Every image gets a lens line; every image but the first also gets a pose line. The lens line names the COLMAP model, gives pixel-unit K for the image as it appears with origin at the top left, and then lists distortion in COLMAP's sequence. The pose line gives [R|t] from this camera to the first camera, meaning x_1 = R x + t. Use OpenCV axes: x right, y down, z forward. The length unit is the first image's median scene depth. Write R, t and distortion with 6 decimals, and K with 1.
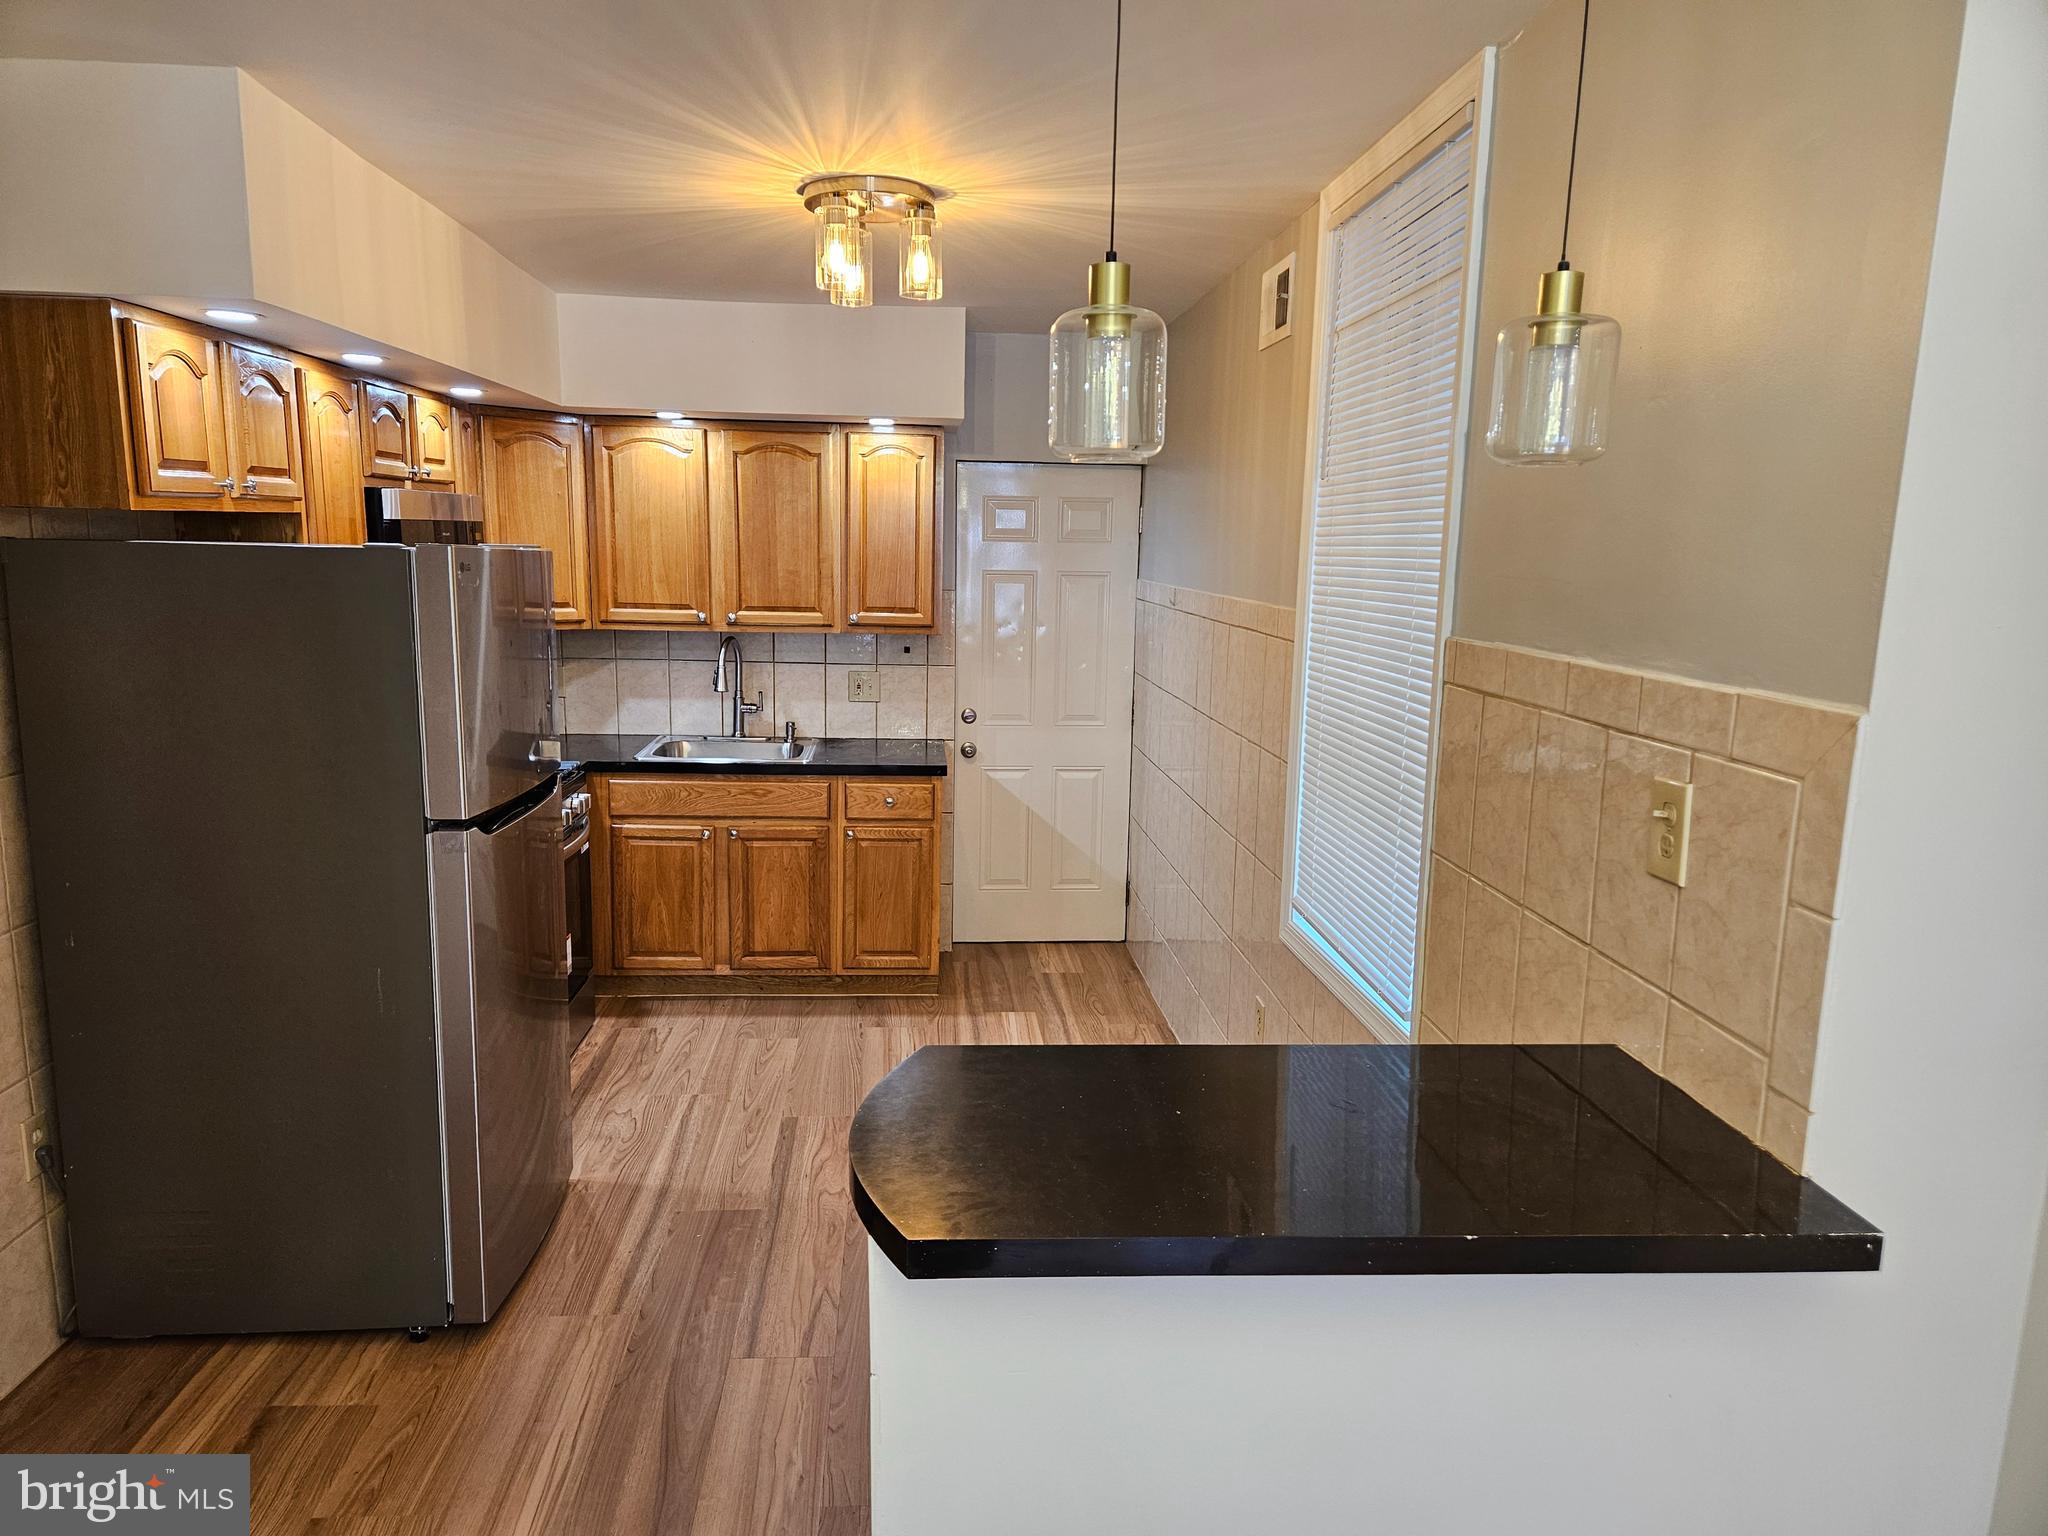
lens RADIAL K [[1379.2, 0, 1012.8], [0, 1379.2, 792.1], [0, 0, 1]] dist [0.090081, -0.001872]
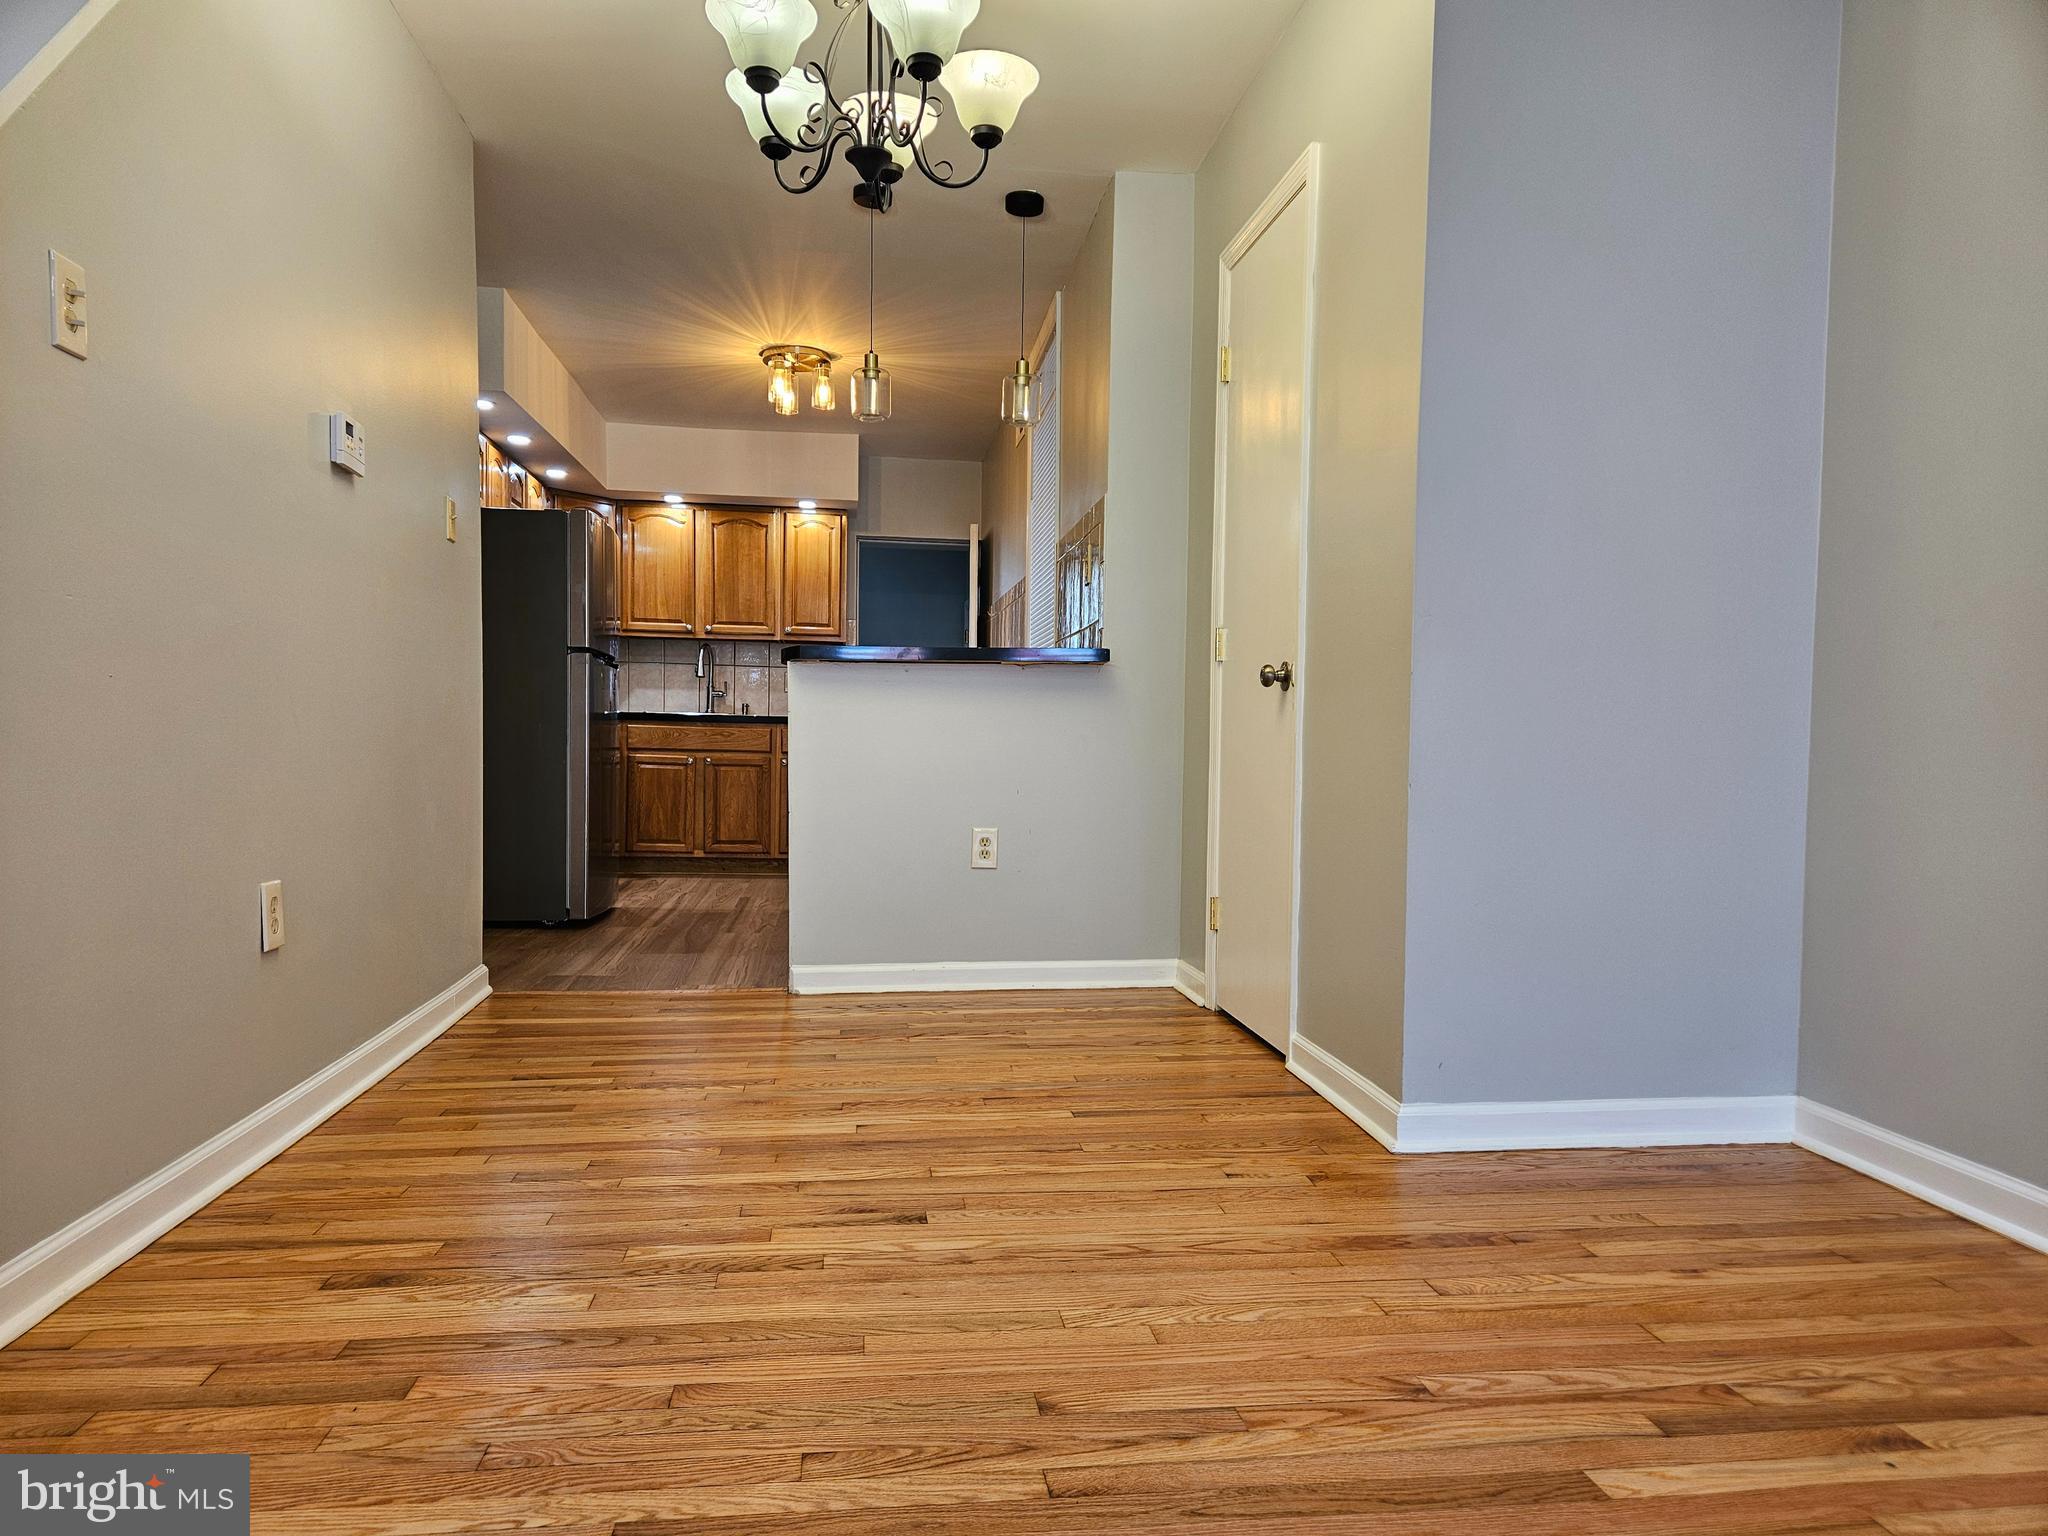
lens RADIAL K [[1355.6, 0, 1029.8], [0, 1355.6, 799.5], [0, 0, 1]] dist [0.066817, -0.001207]
pose [[0.998245, -0.005235, 0.058983, 0.065575], [0.012864, 0.991466, -0.129730, 0.270067], [-0.057800, 0.130261, 0.989794, -0.508545]]
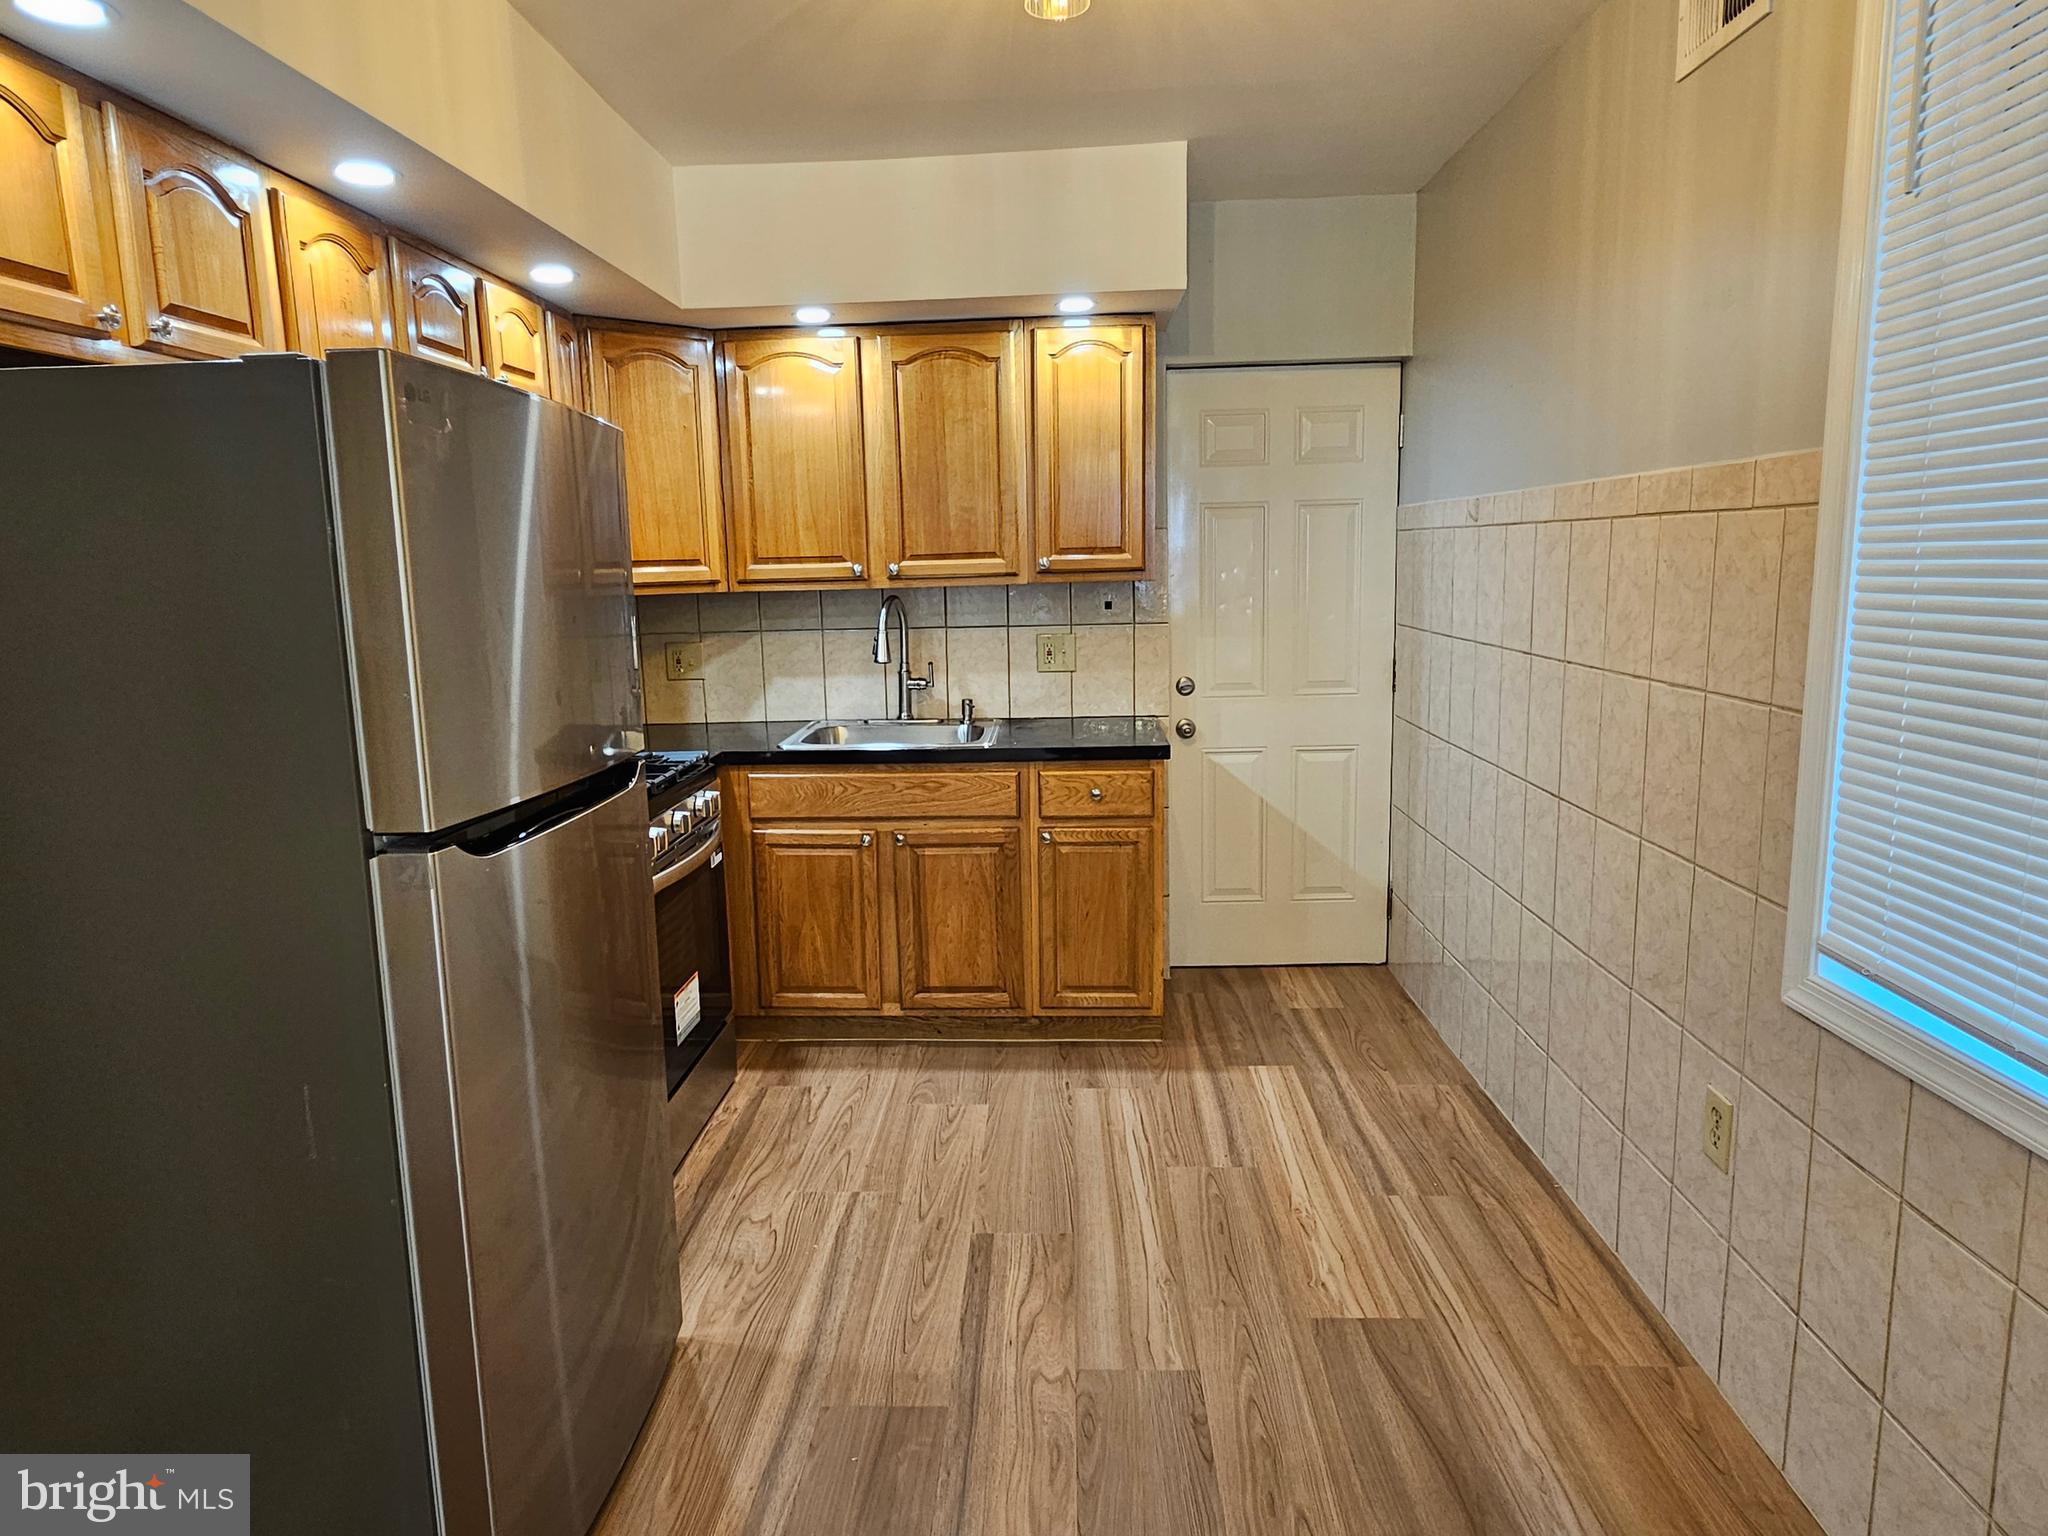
lens RADIAL K [[1264.6, 0, 1005.5], [0, 1264.6, 775.6], [0, 0, 1]] dist [0.003013, -0.001321]
pose [[0.991736, -0.023561, -0.126113, -0.049754], [0.022111, 0.999673, -0.012882, 0.004630], [0.126375, 0.009987, 0.991932, 0.287797]]
